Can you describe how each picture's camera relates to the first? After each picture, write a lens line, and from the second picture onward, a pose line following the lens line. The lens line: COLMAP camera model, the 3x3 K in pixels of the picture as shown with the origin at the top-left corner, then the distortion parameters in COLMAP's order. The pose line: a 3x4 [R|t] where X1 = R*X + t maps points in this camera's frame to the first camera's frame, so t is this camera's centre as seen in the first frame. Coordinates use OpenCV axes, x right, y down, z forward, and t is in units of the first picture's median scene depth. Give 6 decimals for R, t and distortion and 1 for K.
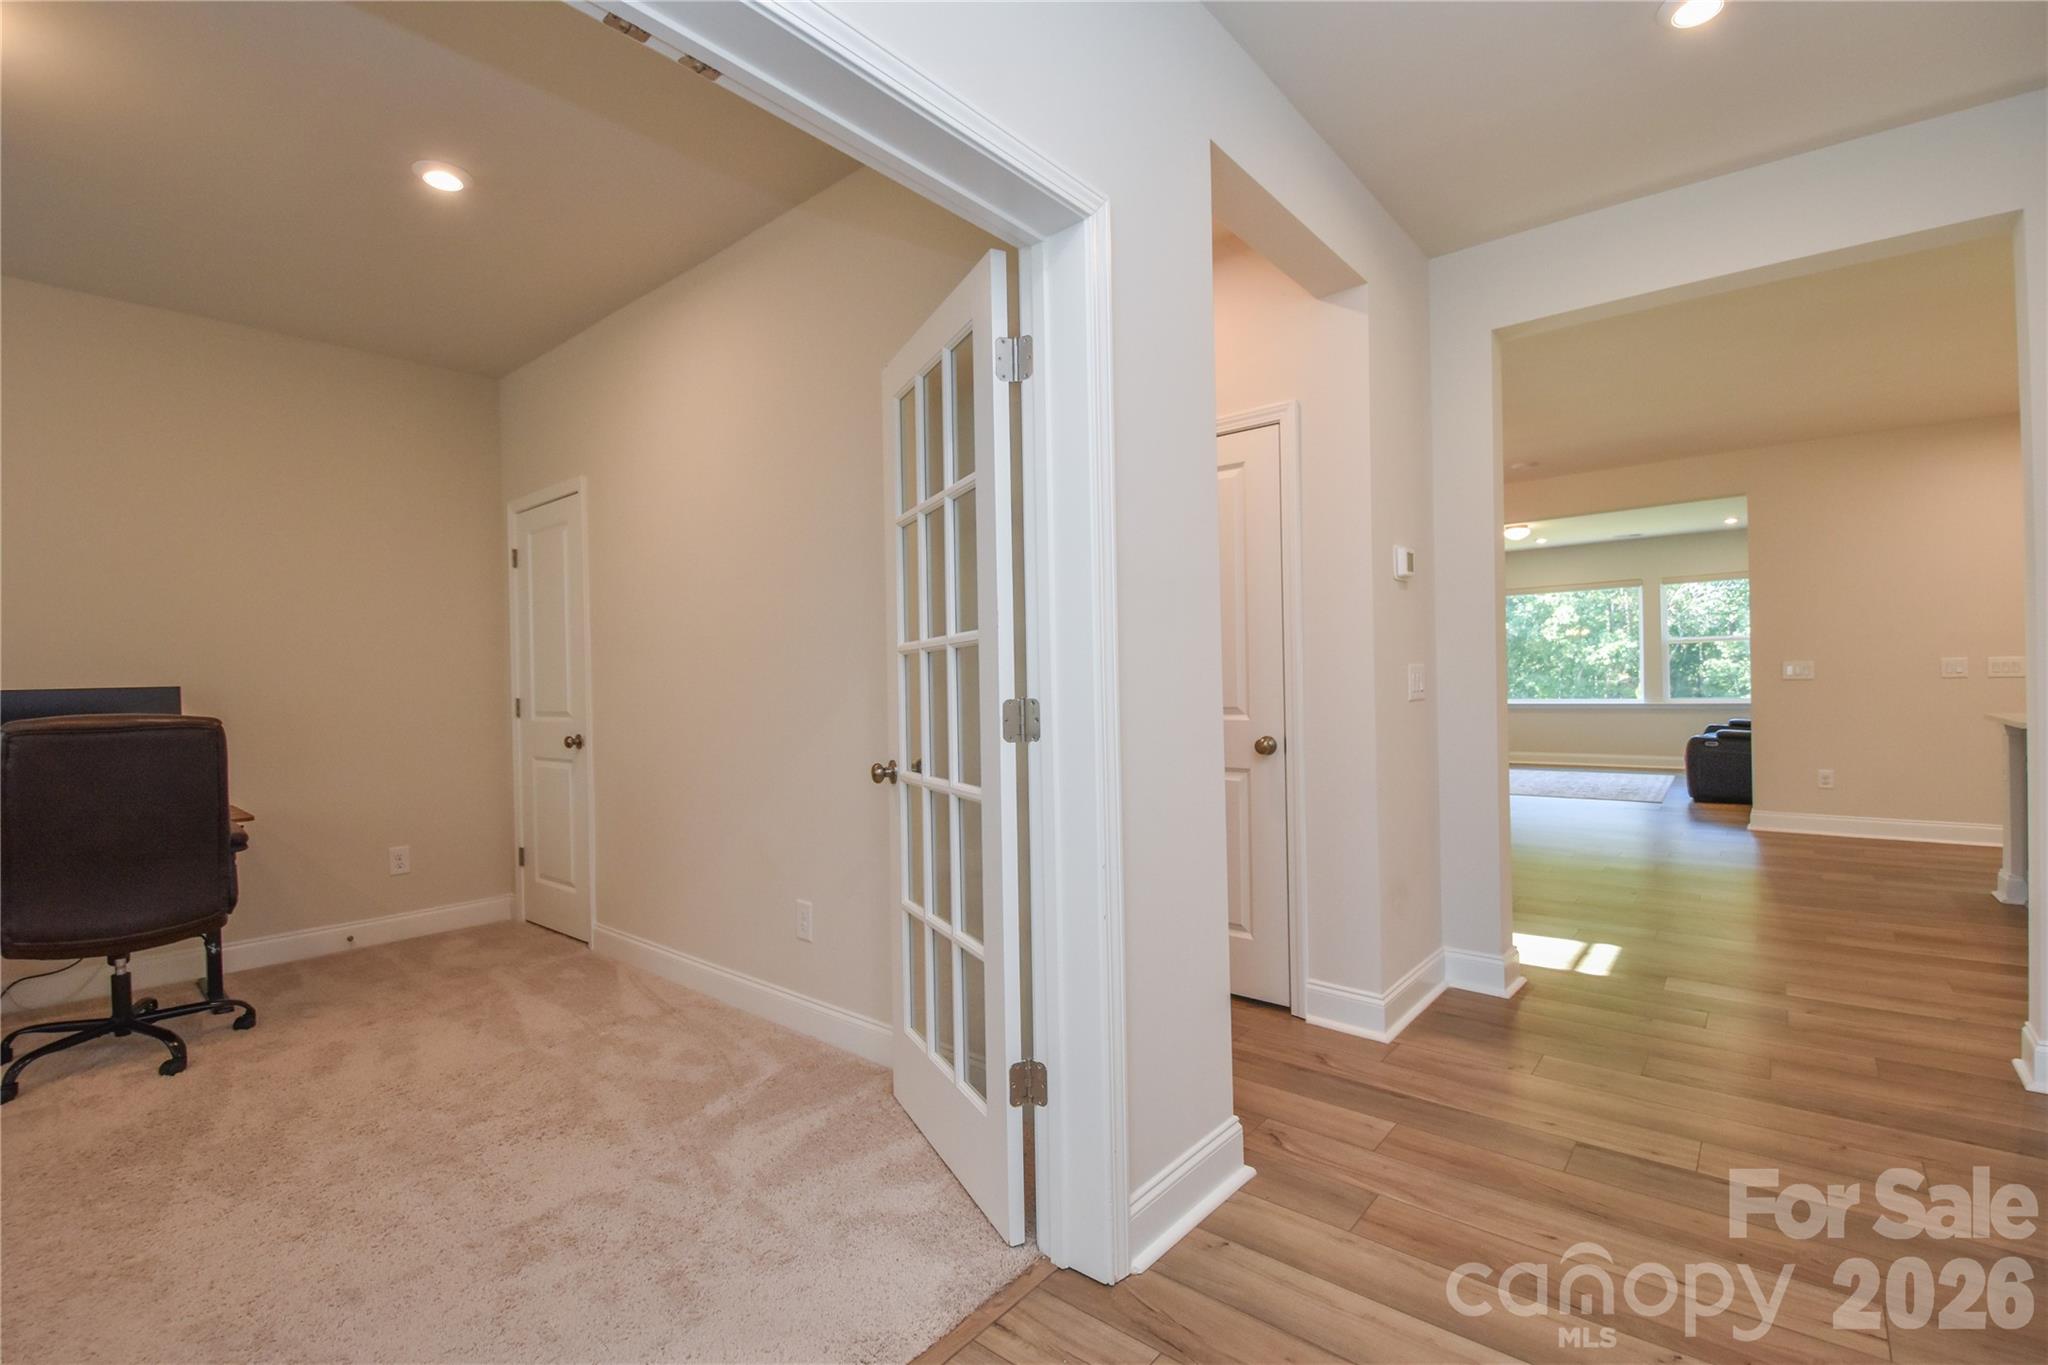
lens RADIAL K [[899.6, 0, 1027.5], [0, 899.6, 681.1], [0, 0, 1]] dist [0.015208, -0.021853]
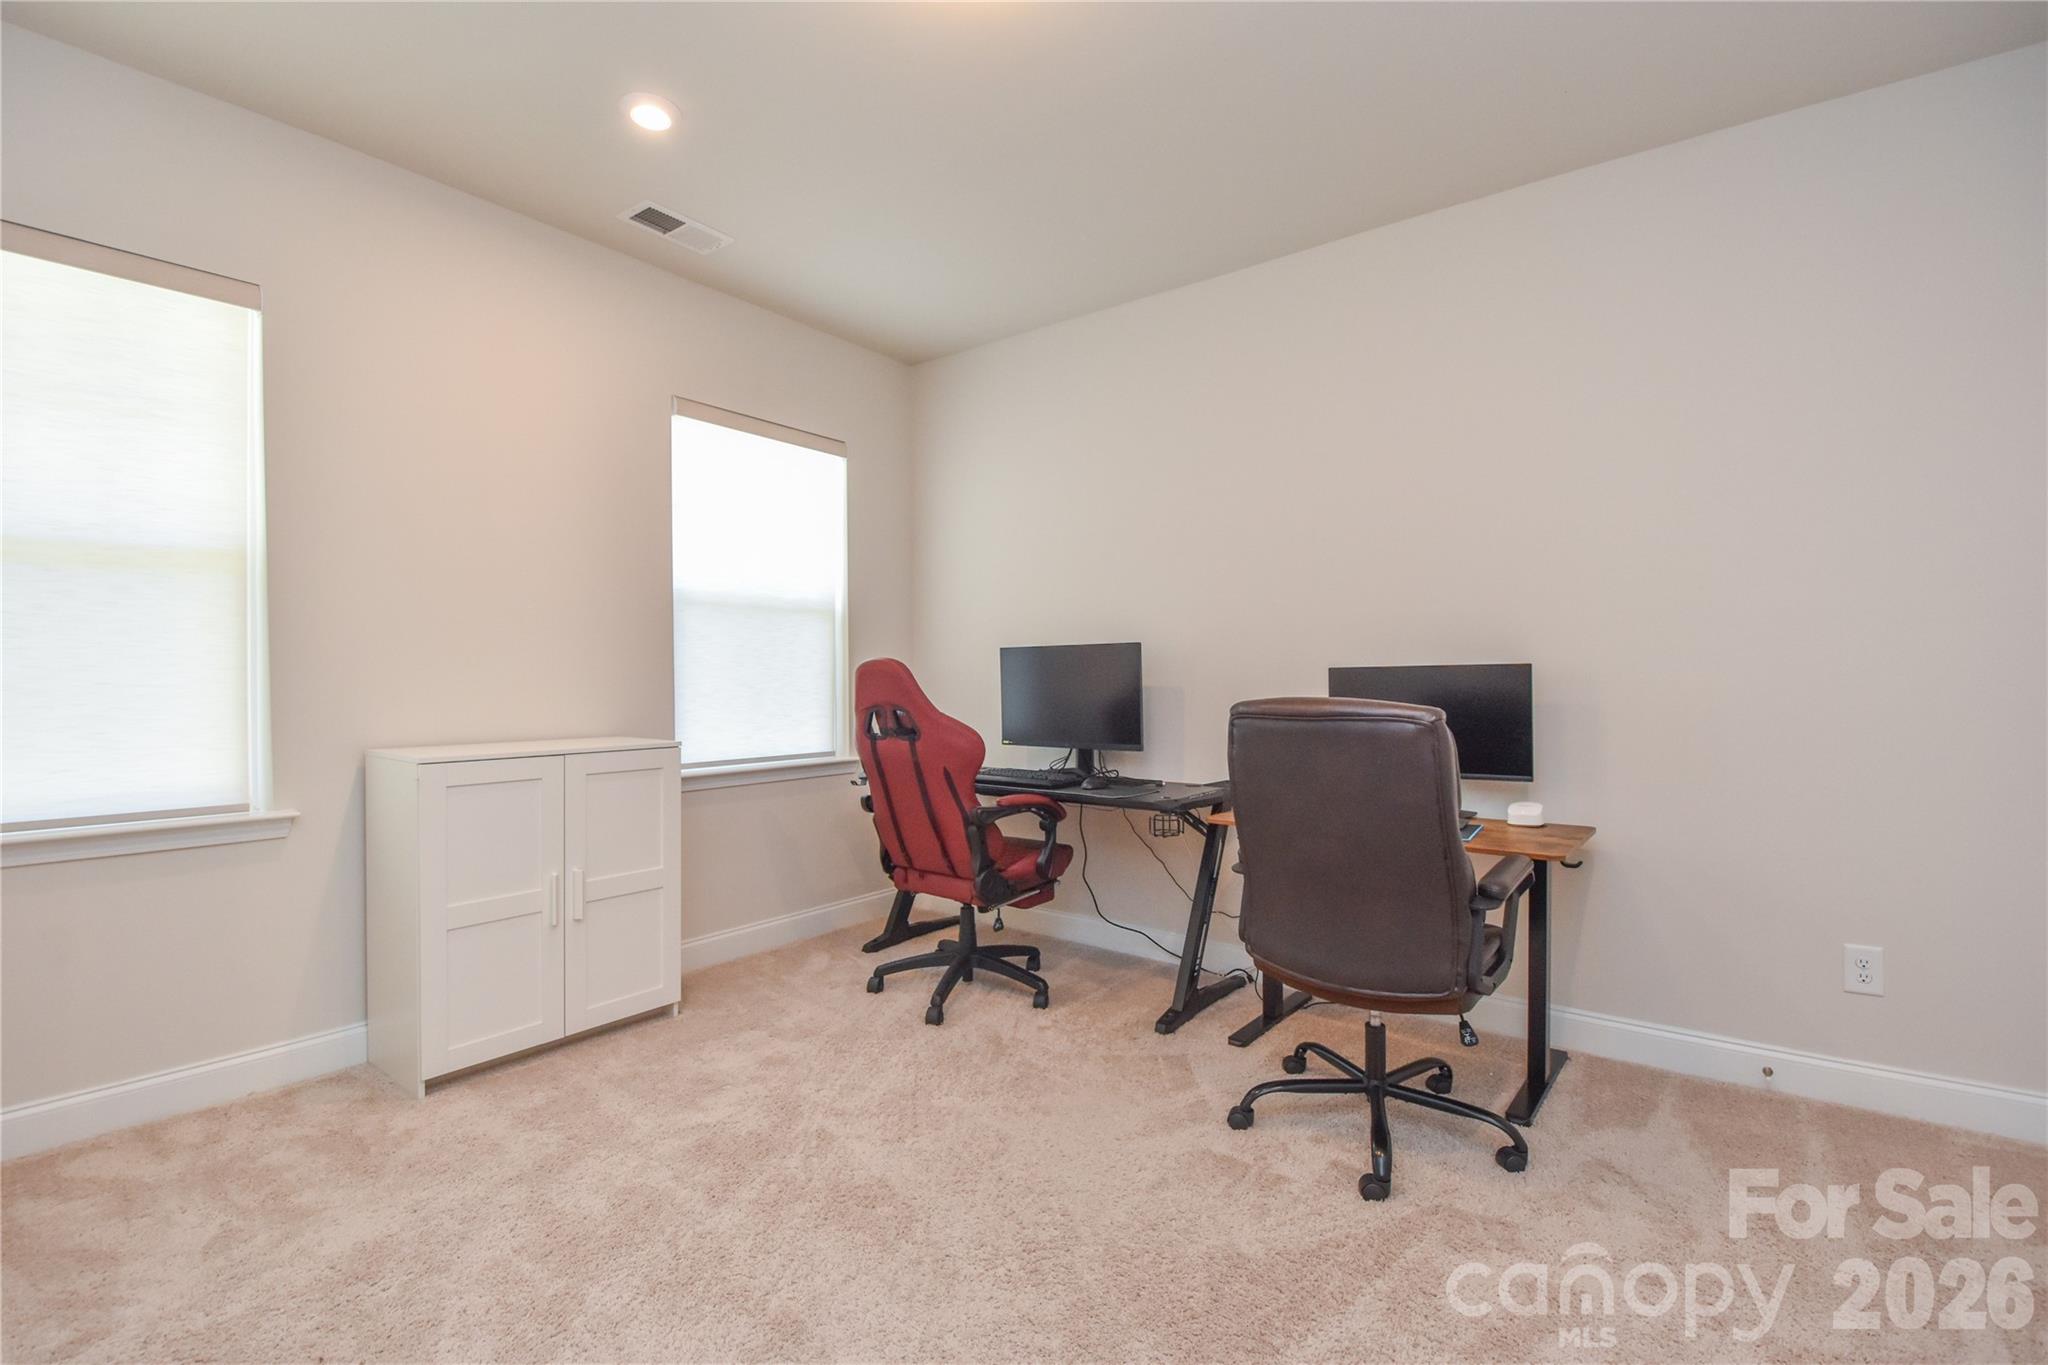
lens RADIAL K [[899.6, 0, 1027.5], [0, 899.6, 681.1], [0, 0, 1]] dist [0.015208, -0.021853]
pose [[0.053905, 0.021133, -0.998322, -0.199941], [0.000604, 0.999775, 0.021197, 0.004672], [0.998546, -0.001746, 0.053881, 0.542252]]
